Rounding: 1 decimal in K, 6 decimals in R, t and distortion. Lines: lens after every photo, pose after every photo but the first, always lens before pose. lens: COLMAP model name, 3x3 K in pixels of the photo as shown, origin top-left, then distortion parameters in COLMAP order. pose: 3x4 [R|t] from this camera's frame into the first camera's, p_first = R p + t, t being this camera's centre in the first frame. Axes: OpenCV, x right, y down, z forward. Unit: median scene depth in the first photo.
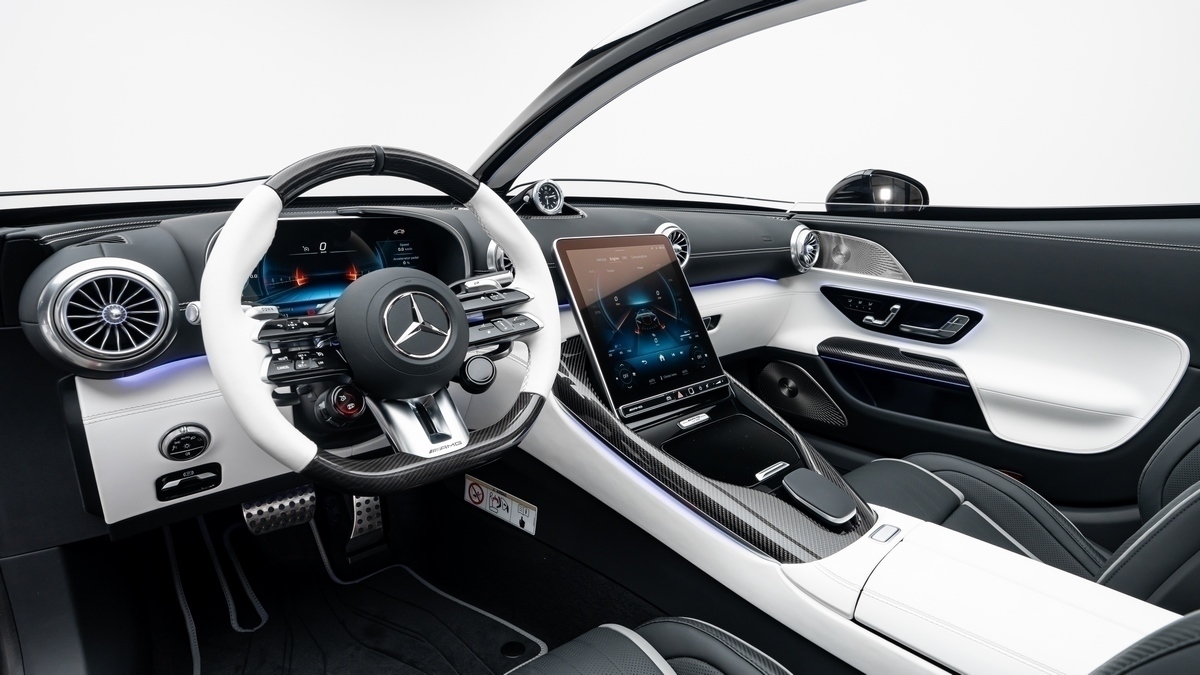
lens RADIAL K [[601.3, 0, 600.0], [0, 601.3, 337.5], [0, 0, 1]] dist [-0.062331, 0.027928]
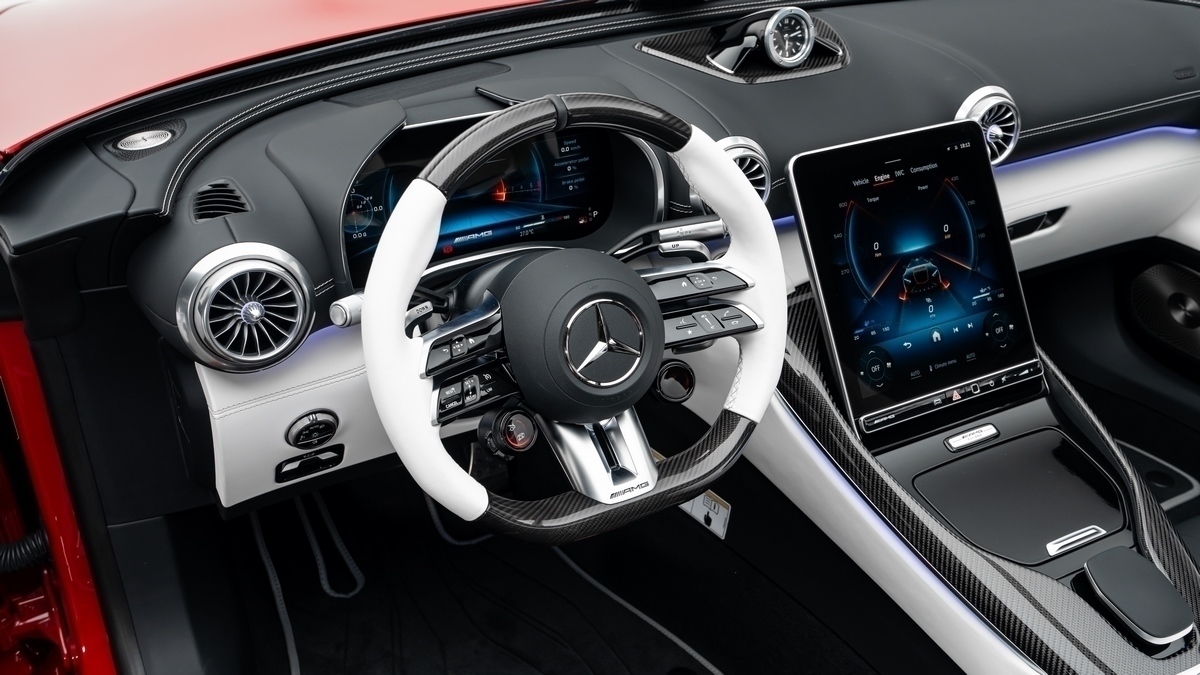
lens RADIAL K [[1136.1, 0, 600.0], [0, 1136.1, 337.5], [0, 0, 1]] dist [0.068153, 0.013318]
pose [[0.973783, 0.110363, -0.198913, -0.010619], [-0.048153, 0.954618, 0.293916, -0.399776], [0.222323, -0.276632, 0.934905, -0.341232]]
